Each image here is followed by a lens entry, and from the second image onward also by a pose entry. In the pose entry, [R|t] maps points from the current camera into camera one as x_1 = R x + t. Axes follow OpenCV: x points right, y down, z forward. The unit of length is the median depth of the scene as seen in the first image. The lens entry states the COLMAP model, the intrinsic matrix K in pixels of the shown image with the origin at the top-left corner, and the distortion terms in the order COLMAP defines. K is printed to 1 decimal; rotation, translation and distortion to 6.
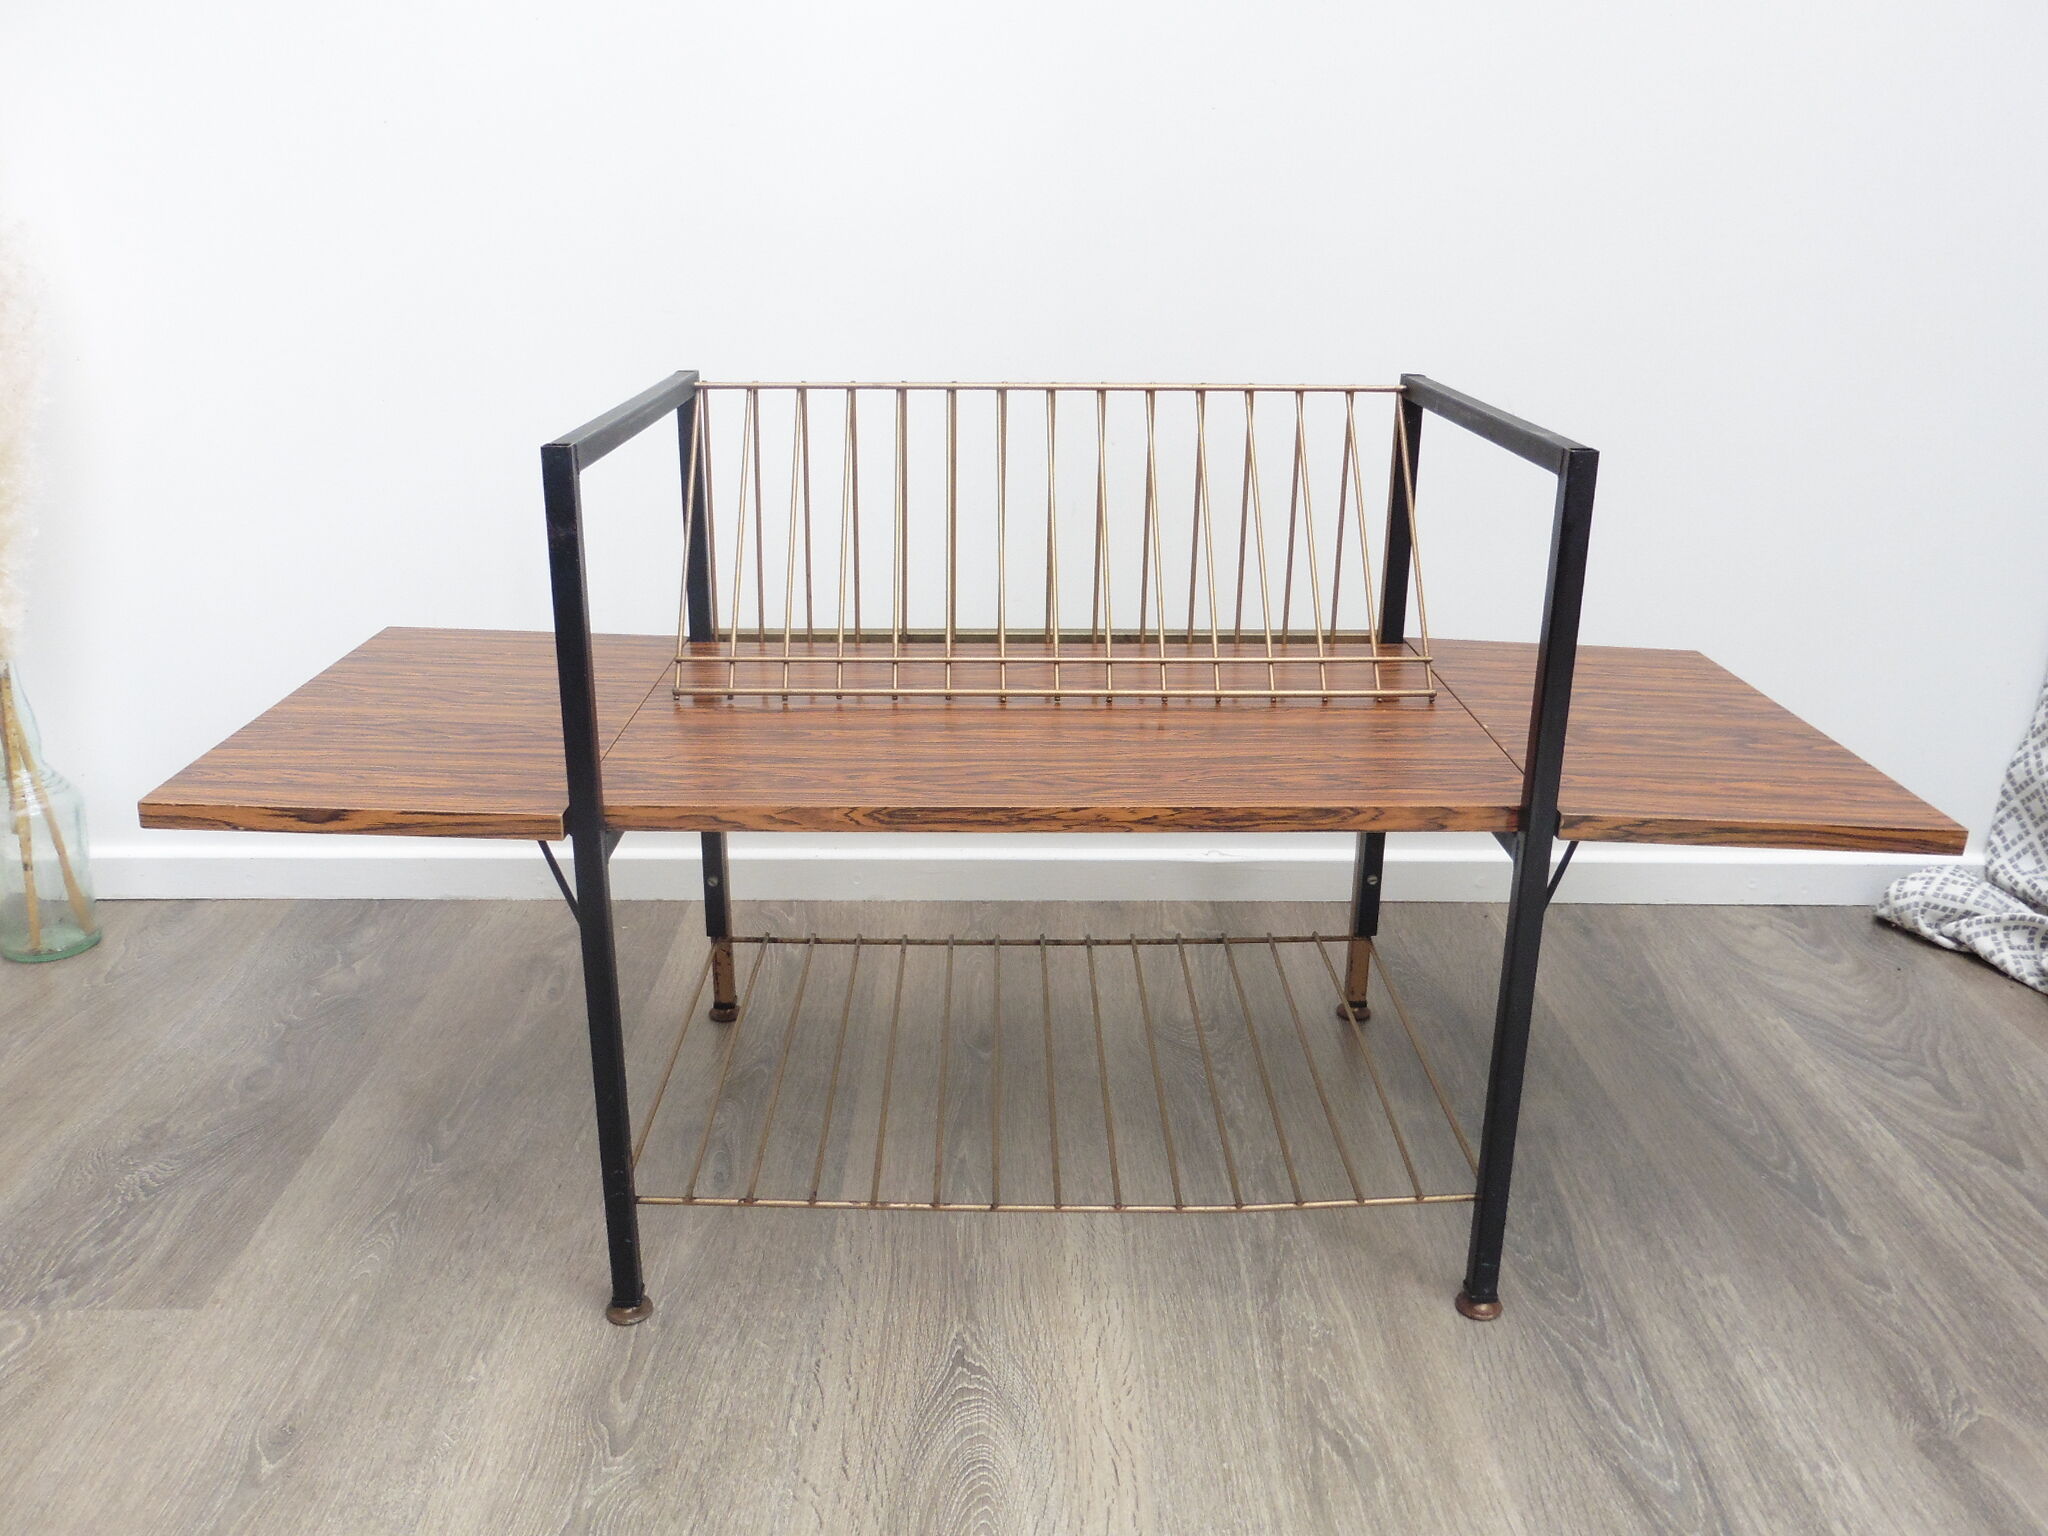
lens RADIAL K [[1668.1, 0, 1029.6], [0, 1668.1, 768.0], [0, 0, 1]] dist [-0.020616, 0.009199]
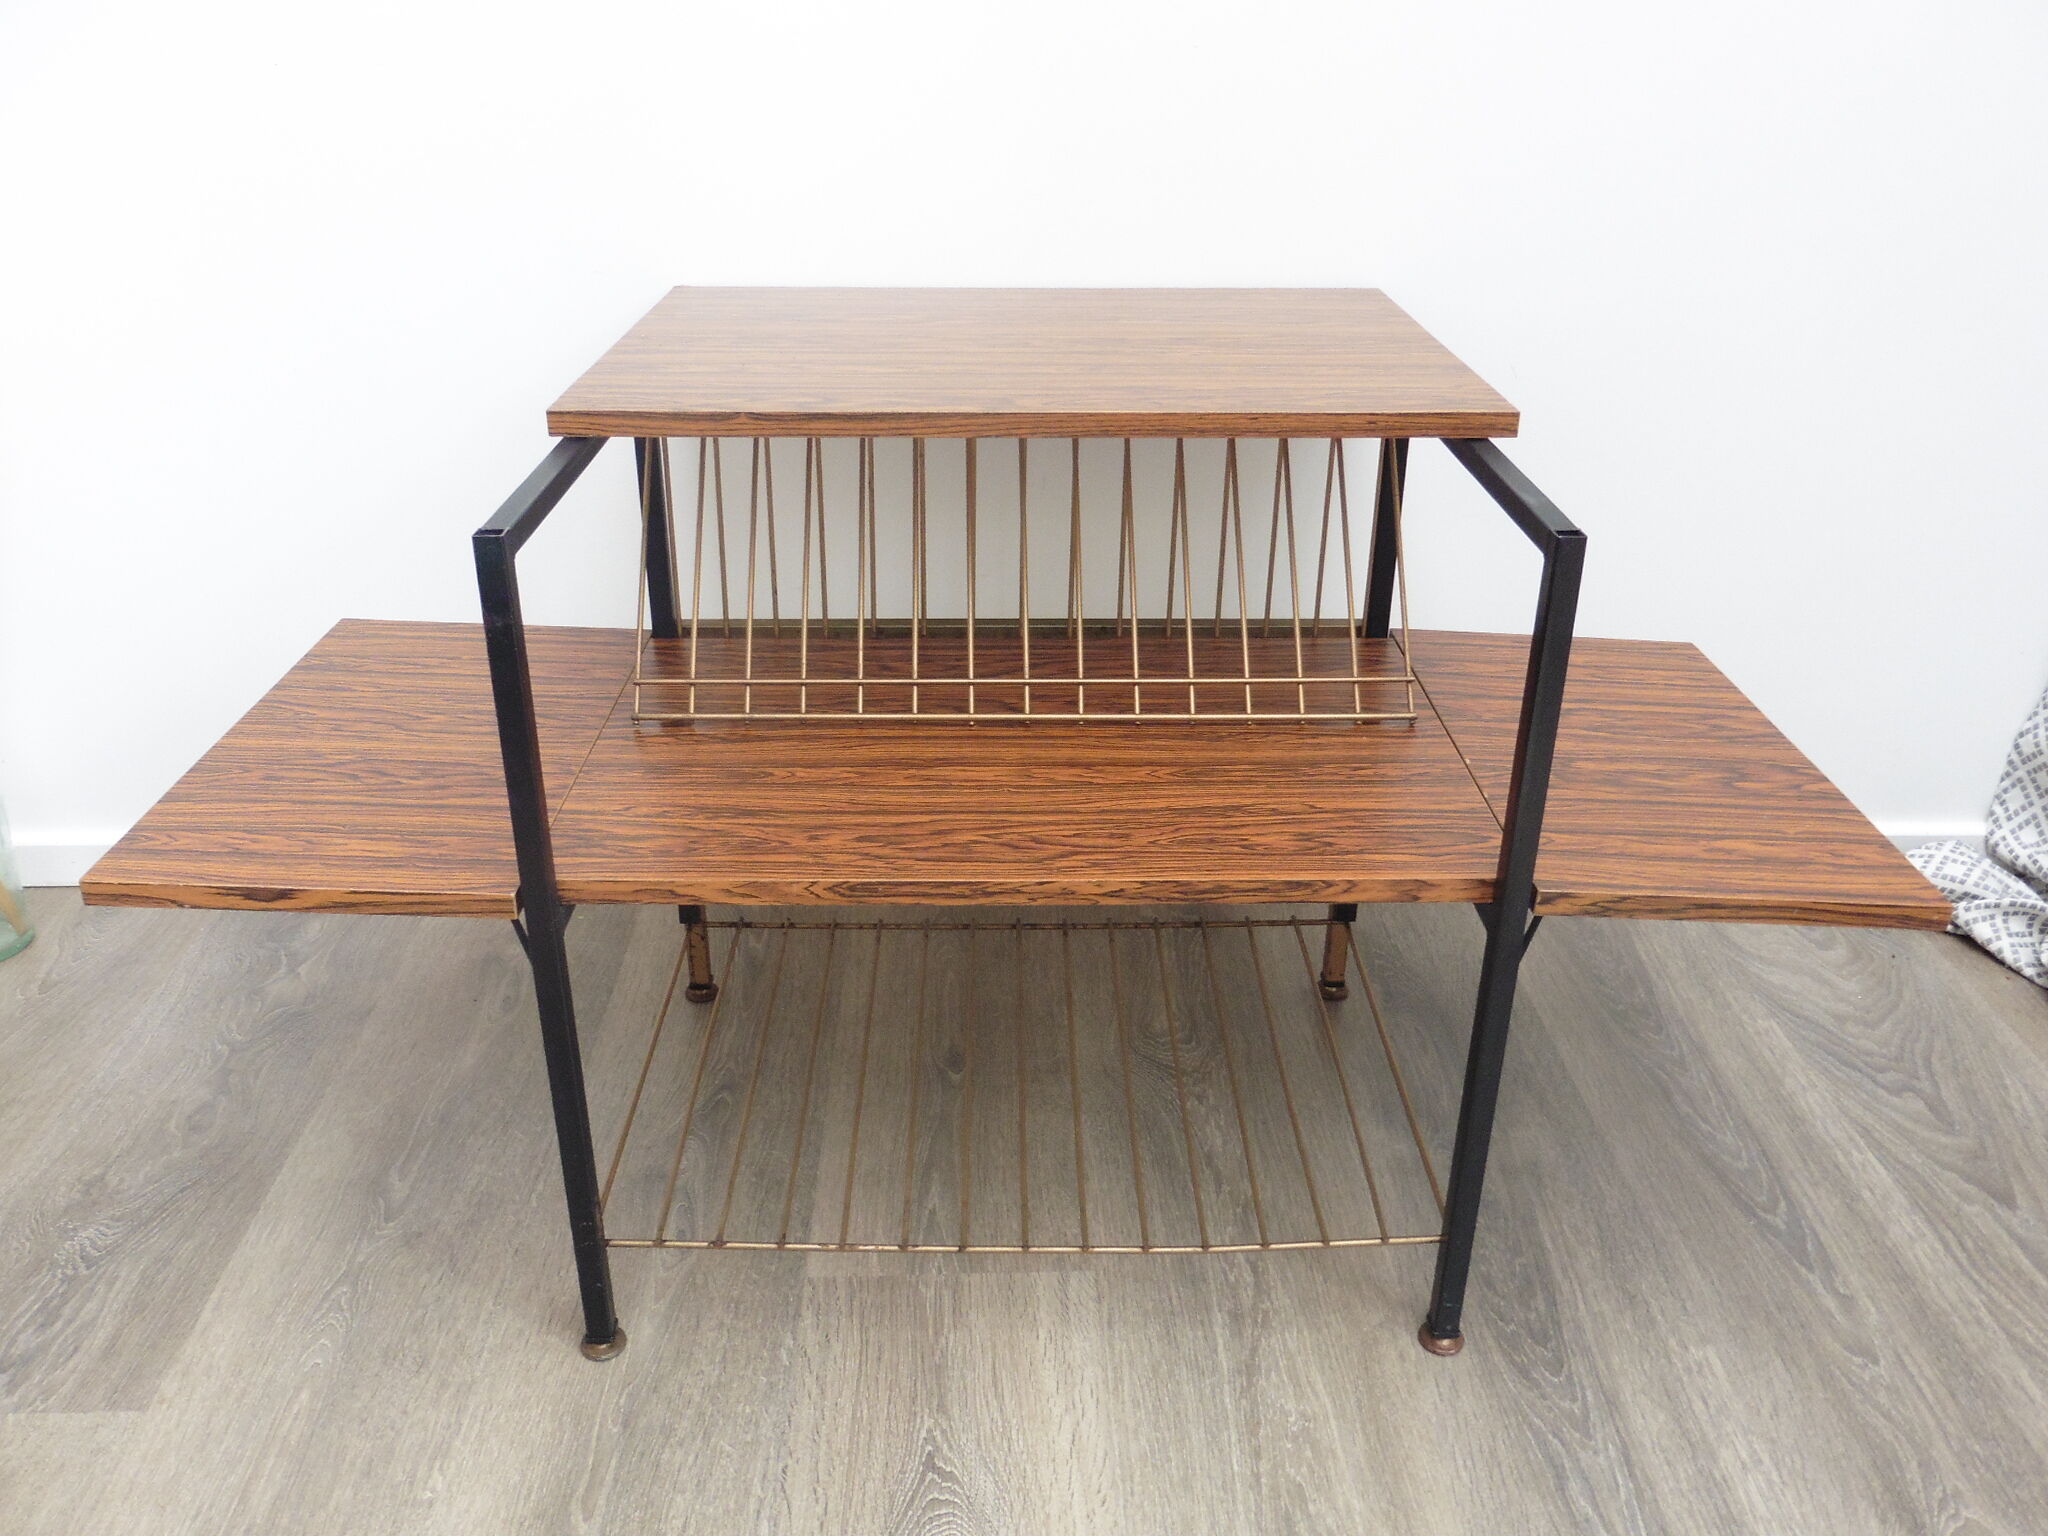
lens RADIAL K [[1668.1, 0, 1029.6], [0, 1668.1, 768.0], [0, 0, 1]] dist [-0.020616, 0.009199]
pose [[0.999878, -0.007846, 0.013525, 0.005774], [0.006129, 0.992434, 0.122626, -0.154214], [-0.014384, -0.122528, 0.992361, 0.074149]]
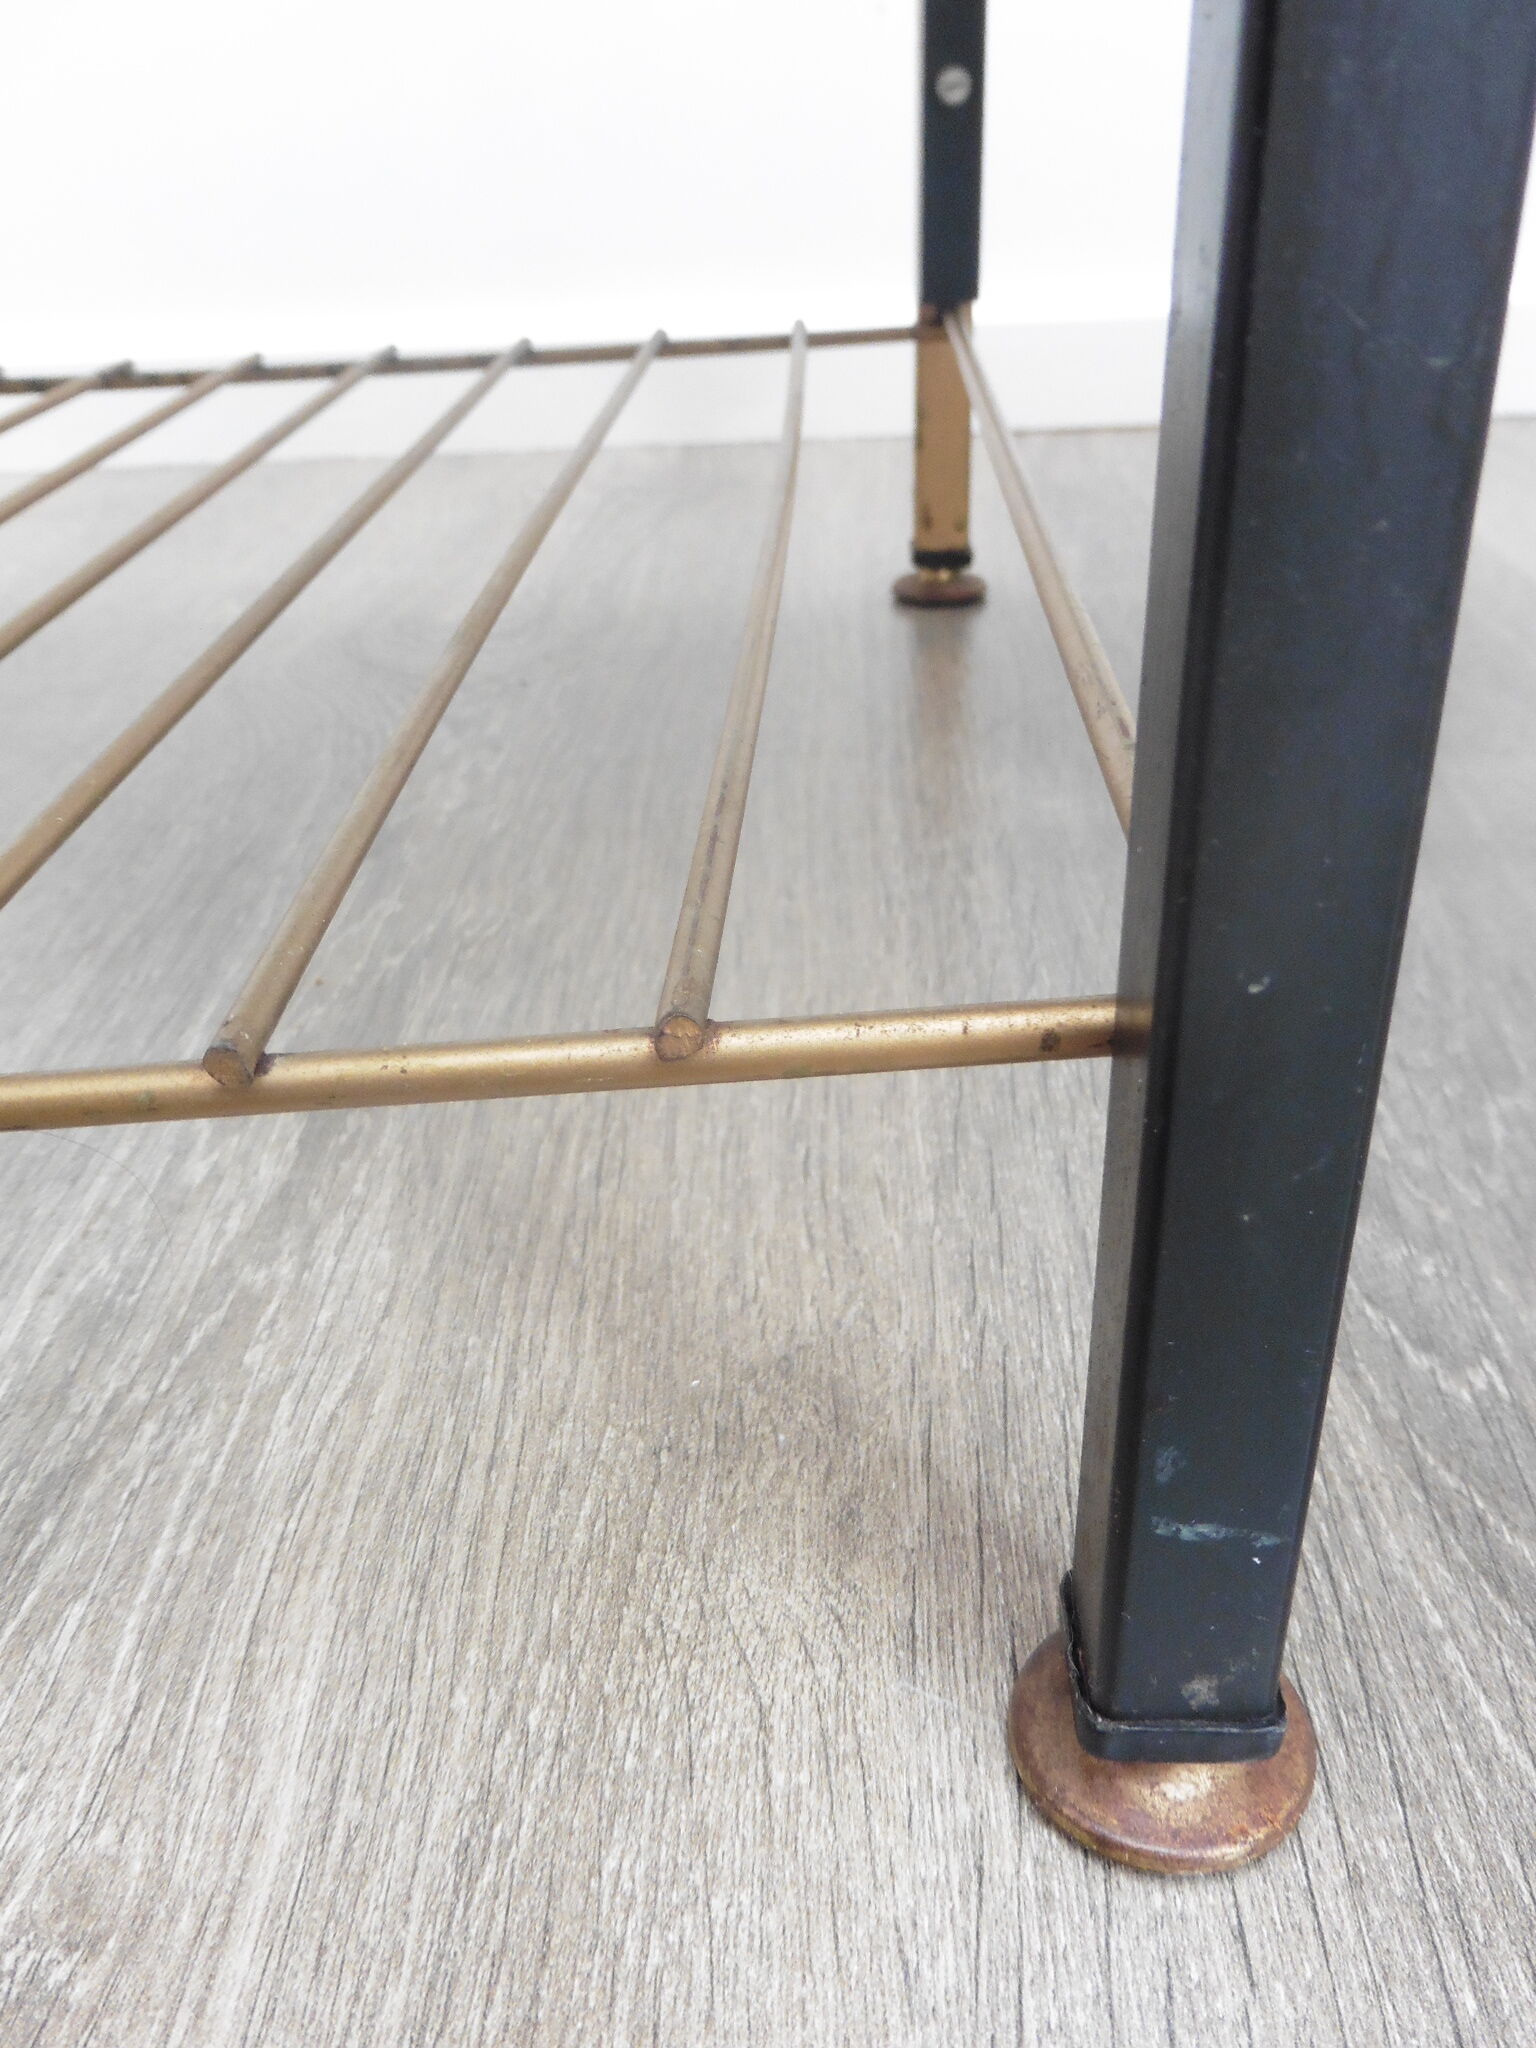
lens RADIAL K [[1668.1, 0, 768.0], [0, 1668.1, 1024.0], [0, 0, 1]] dist [-0.020616, 0.009199]
pose [[0.997087, -0.020409, -0.073488, 0.236635], [0.033914, 0.981677, 0.187512, 0.219659], [0.068315, -0.189458, 0.979509, 0.825111]]
